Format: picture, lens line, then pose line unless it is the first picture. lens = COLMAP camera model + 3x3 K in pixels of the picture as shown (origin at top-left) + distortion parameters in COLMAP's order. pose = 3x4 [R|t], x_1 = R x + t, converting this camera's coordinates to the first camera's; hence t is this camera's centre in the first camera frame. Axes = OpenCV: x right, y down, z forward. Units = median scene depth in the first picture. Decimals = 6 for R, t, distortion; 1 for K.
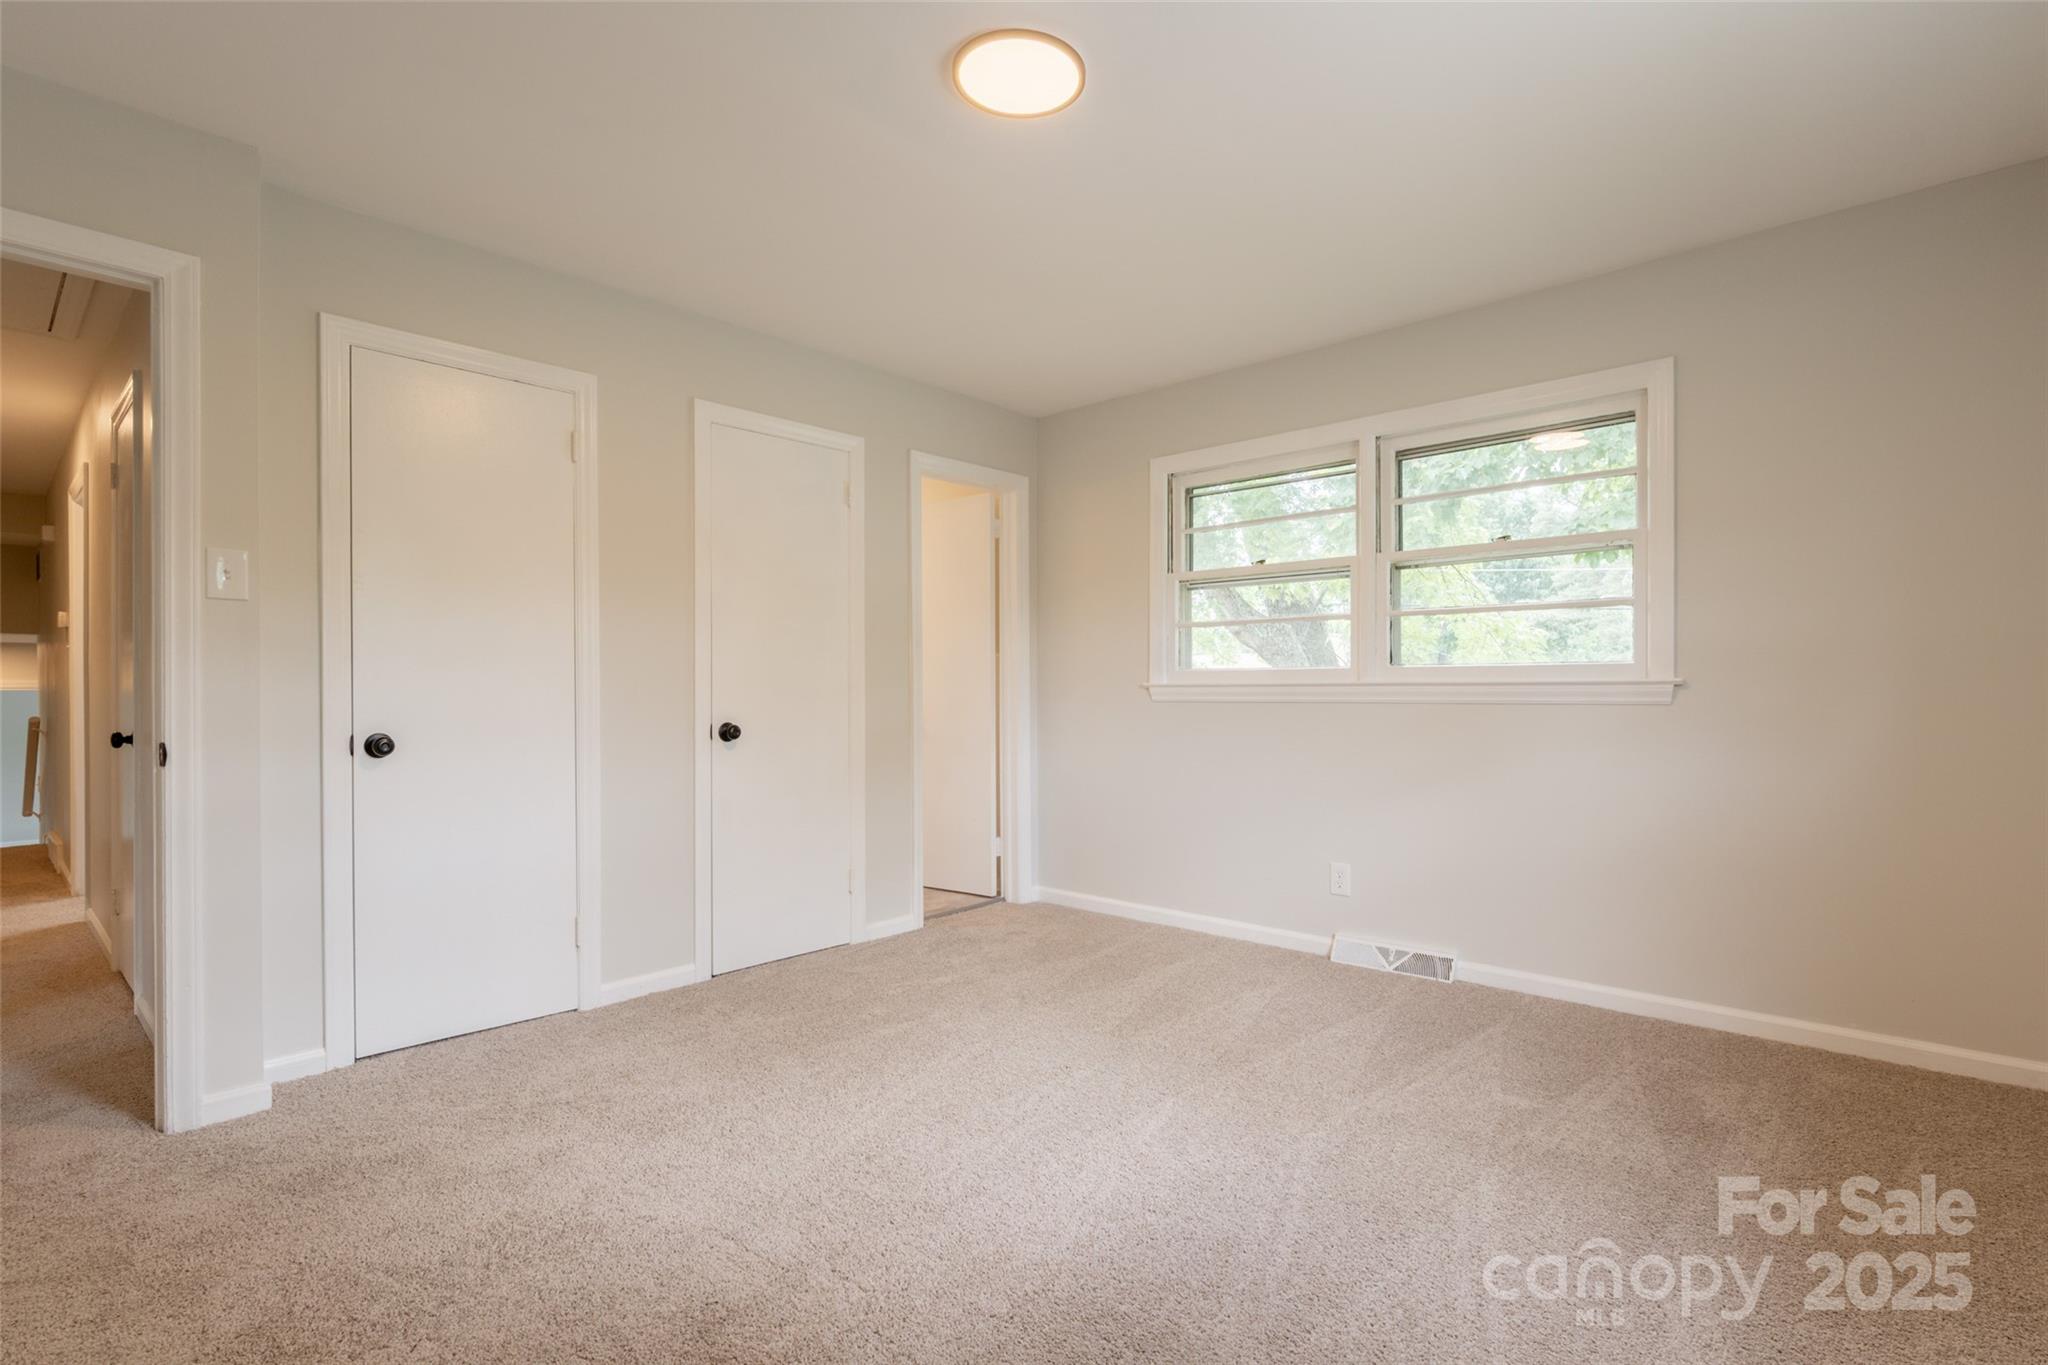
lens RADIAL K [[960.3, 0, 1024.9], [0, 960.3, 686.8], [0, 0, 1]] dist [0.015349, -0.000061]
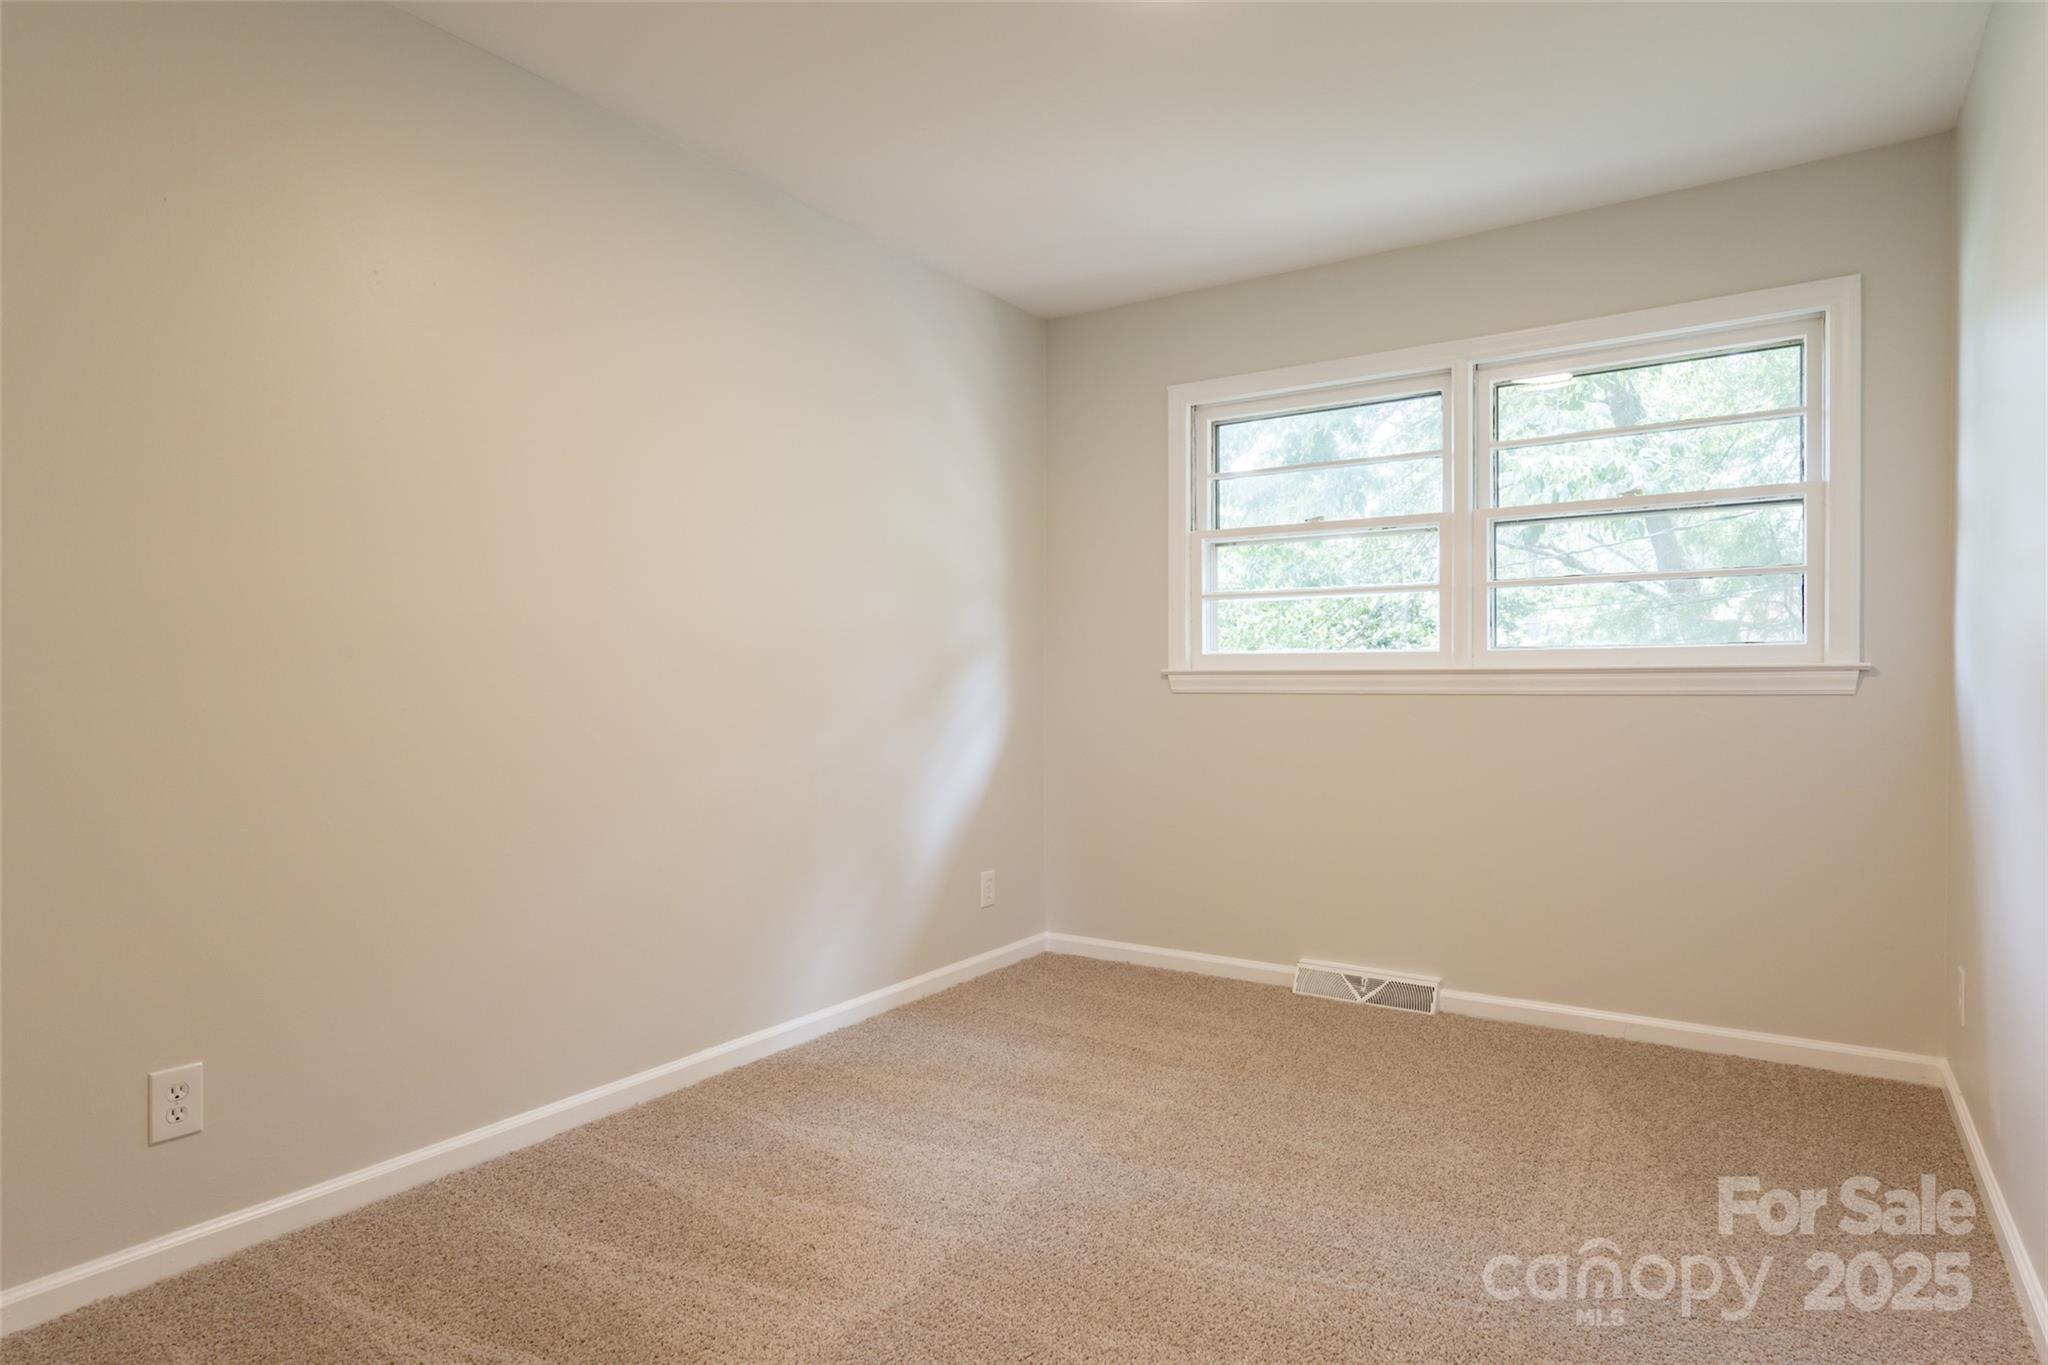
lens RADIAL K [[1111.5, 0, 1025.0], [0, 1111.5, 689.6], [0, 0, 1]] dist [0.003296, 0.000428]
pose [[0.987882, -0.000691, 0.155204, -0.078213], [-0.001468, 0.999904, 0.013793, 0.000807], [-0.155198, -0.013853, 0.987786, 0.069981]]
